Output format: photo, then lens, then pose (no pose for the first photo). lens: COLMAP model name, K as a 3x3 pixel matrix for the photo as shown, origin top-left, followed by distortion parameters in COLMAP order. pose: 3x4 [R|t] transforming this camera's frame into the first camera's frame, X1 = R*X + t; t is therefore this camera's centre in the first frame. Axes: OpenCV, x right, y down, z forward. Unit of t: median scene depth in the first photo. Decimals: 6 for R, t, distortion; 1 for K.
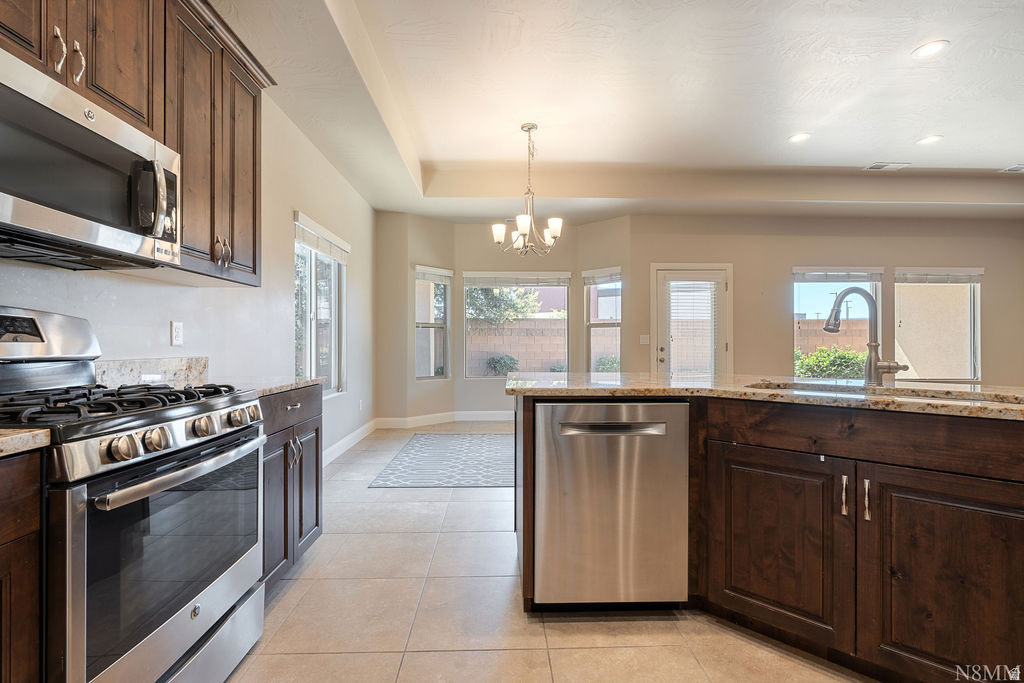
lens RADIAL K [[451.5, 0, 512.0], [0, 451.5, 341.0], [0, 0, 1]] dist [-0.002420, -0.000293]
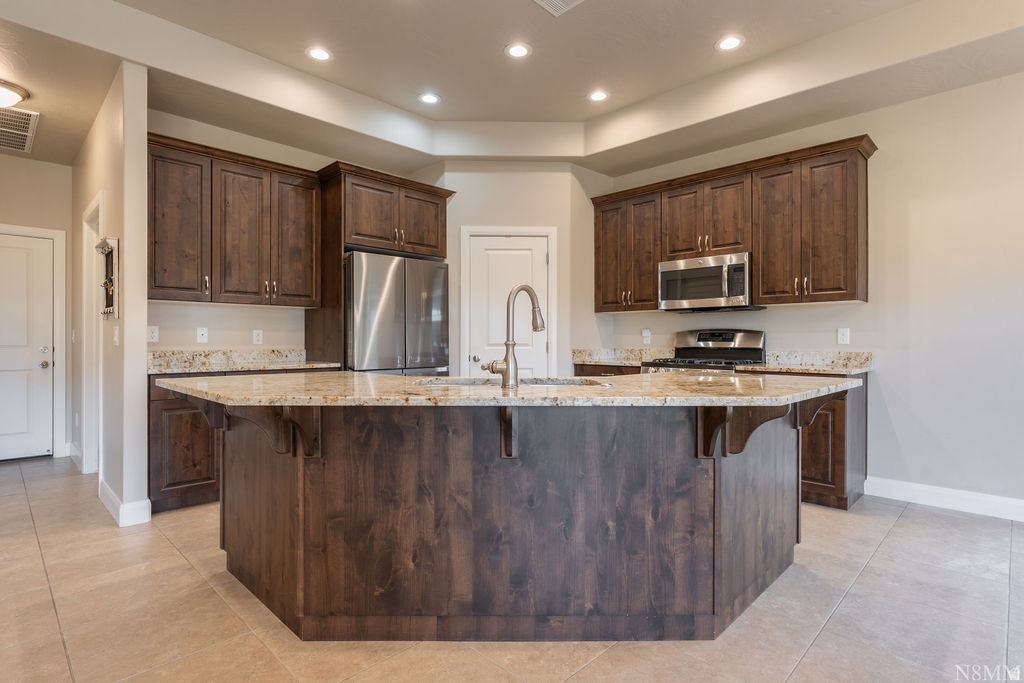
lens RADIAL K [[515.3, 0, 511.6], [0, 515.3, 340.7], [0, 0, 1]] dist [-0.005985, -0.000891]
pose [[-0.729089, -0.005458, -0.684397, 0.794844], [-0.002787, 0.999984, -0.005006, 0.006993], [0.684413, -0.001742, -0.729092, 0.925196]]
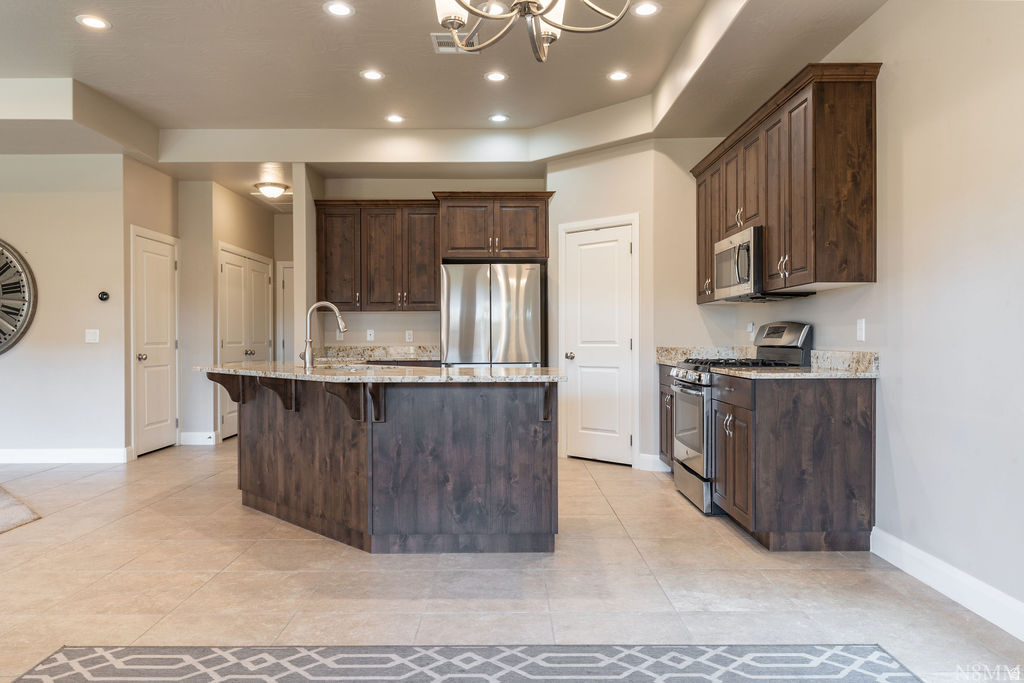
lens RADIAL K [[689.0, 0, 514.2], [0, 689.0, 336.2], [0, 0, 1]] dist [0.000804, -0.001883]
pose [[-0.999649, -0.000278, 0.026506, 0.040728], [-0.000403, 0.999989, -0.004705, 0.004145], [-0.026504, -0.004714, -0.999638, 1.674671]]
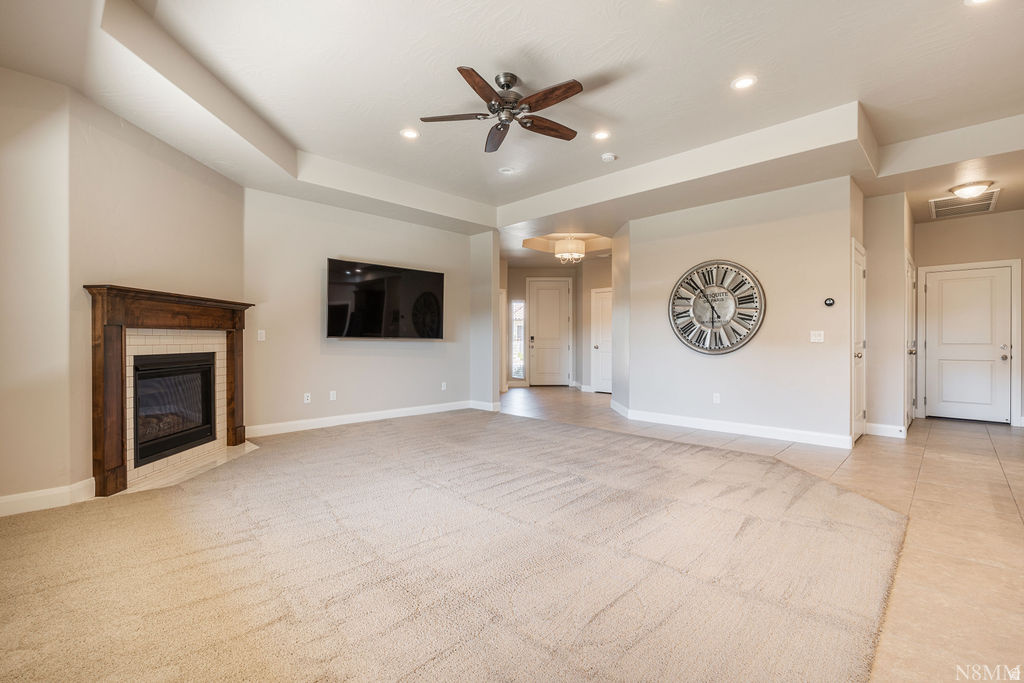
lens RADIAL K [[451.5, 0, 509.9], [0, 451.5, 339.6], [0, 0, 1]] dist [-0.002420, -0.000293]
pose [[-0.685746, -0.006559, 0.727811, 0.809742], [-0.005308, 0.999978, 0.004011, 0.004047], [-0.727821, -0.001113, -0.685766, 1.547301]]
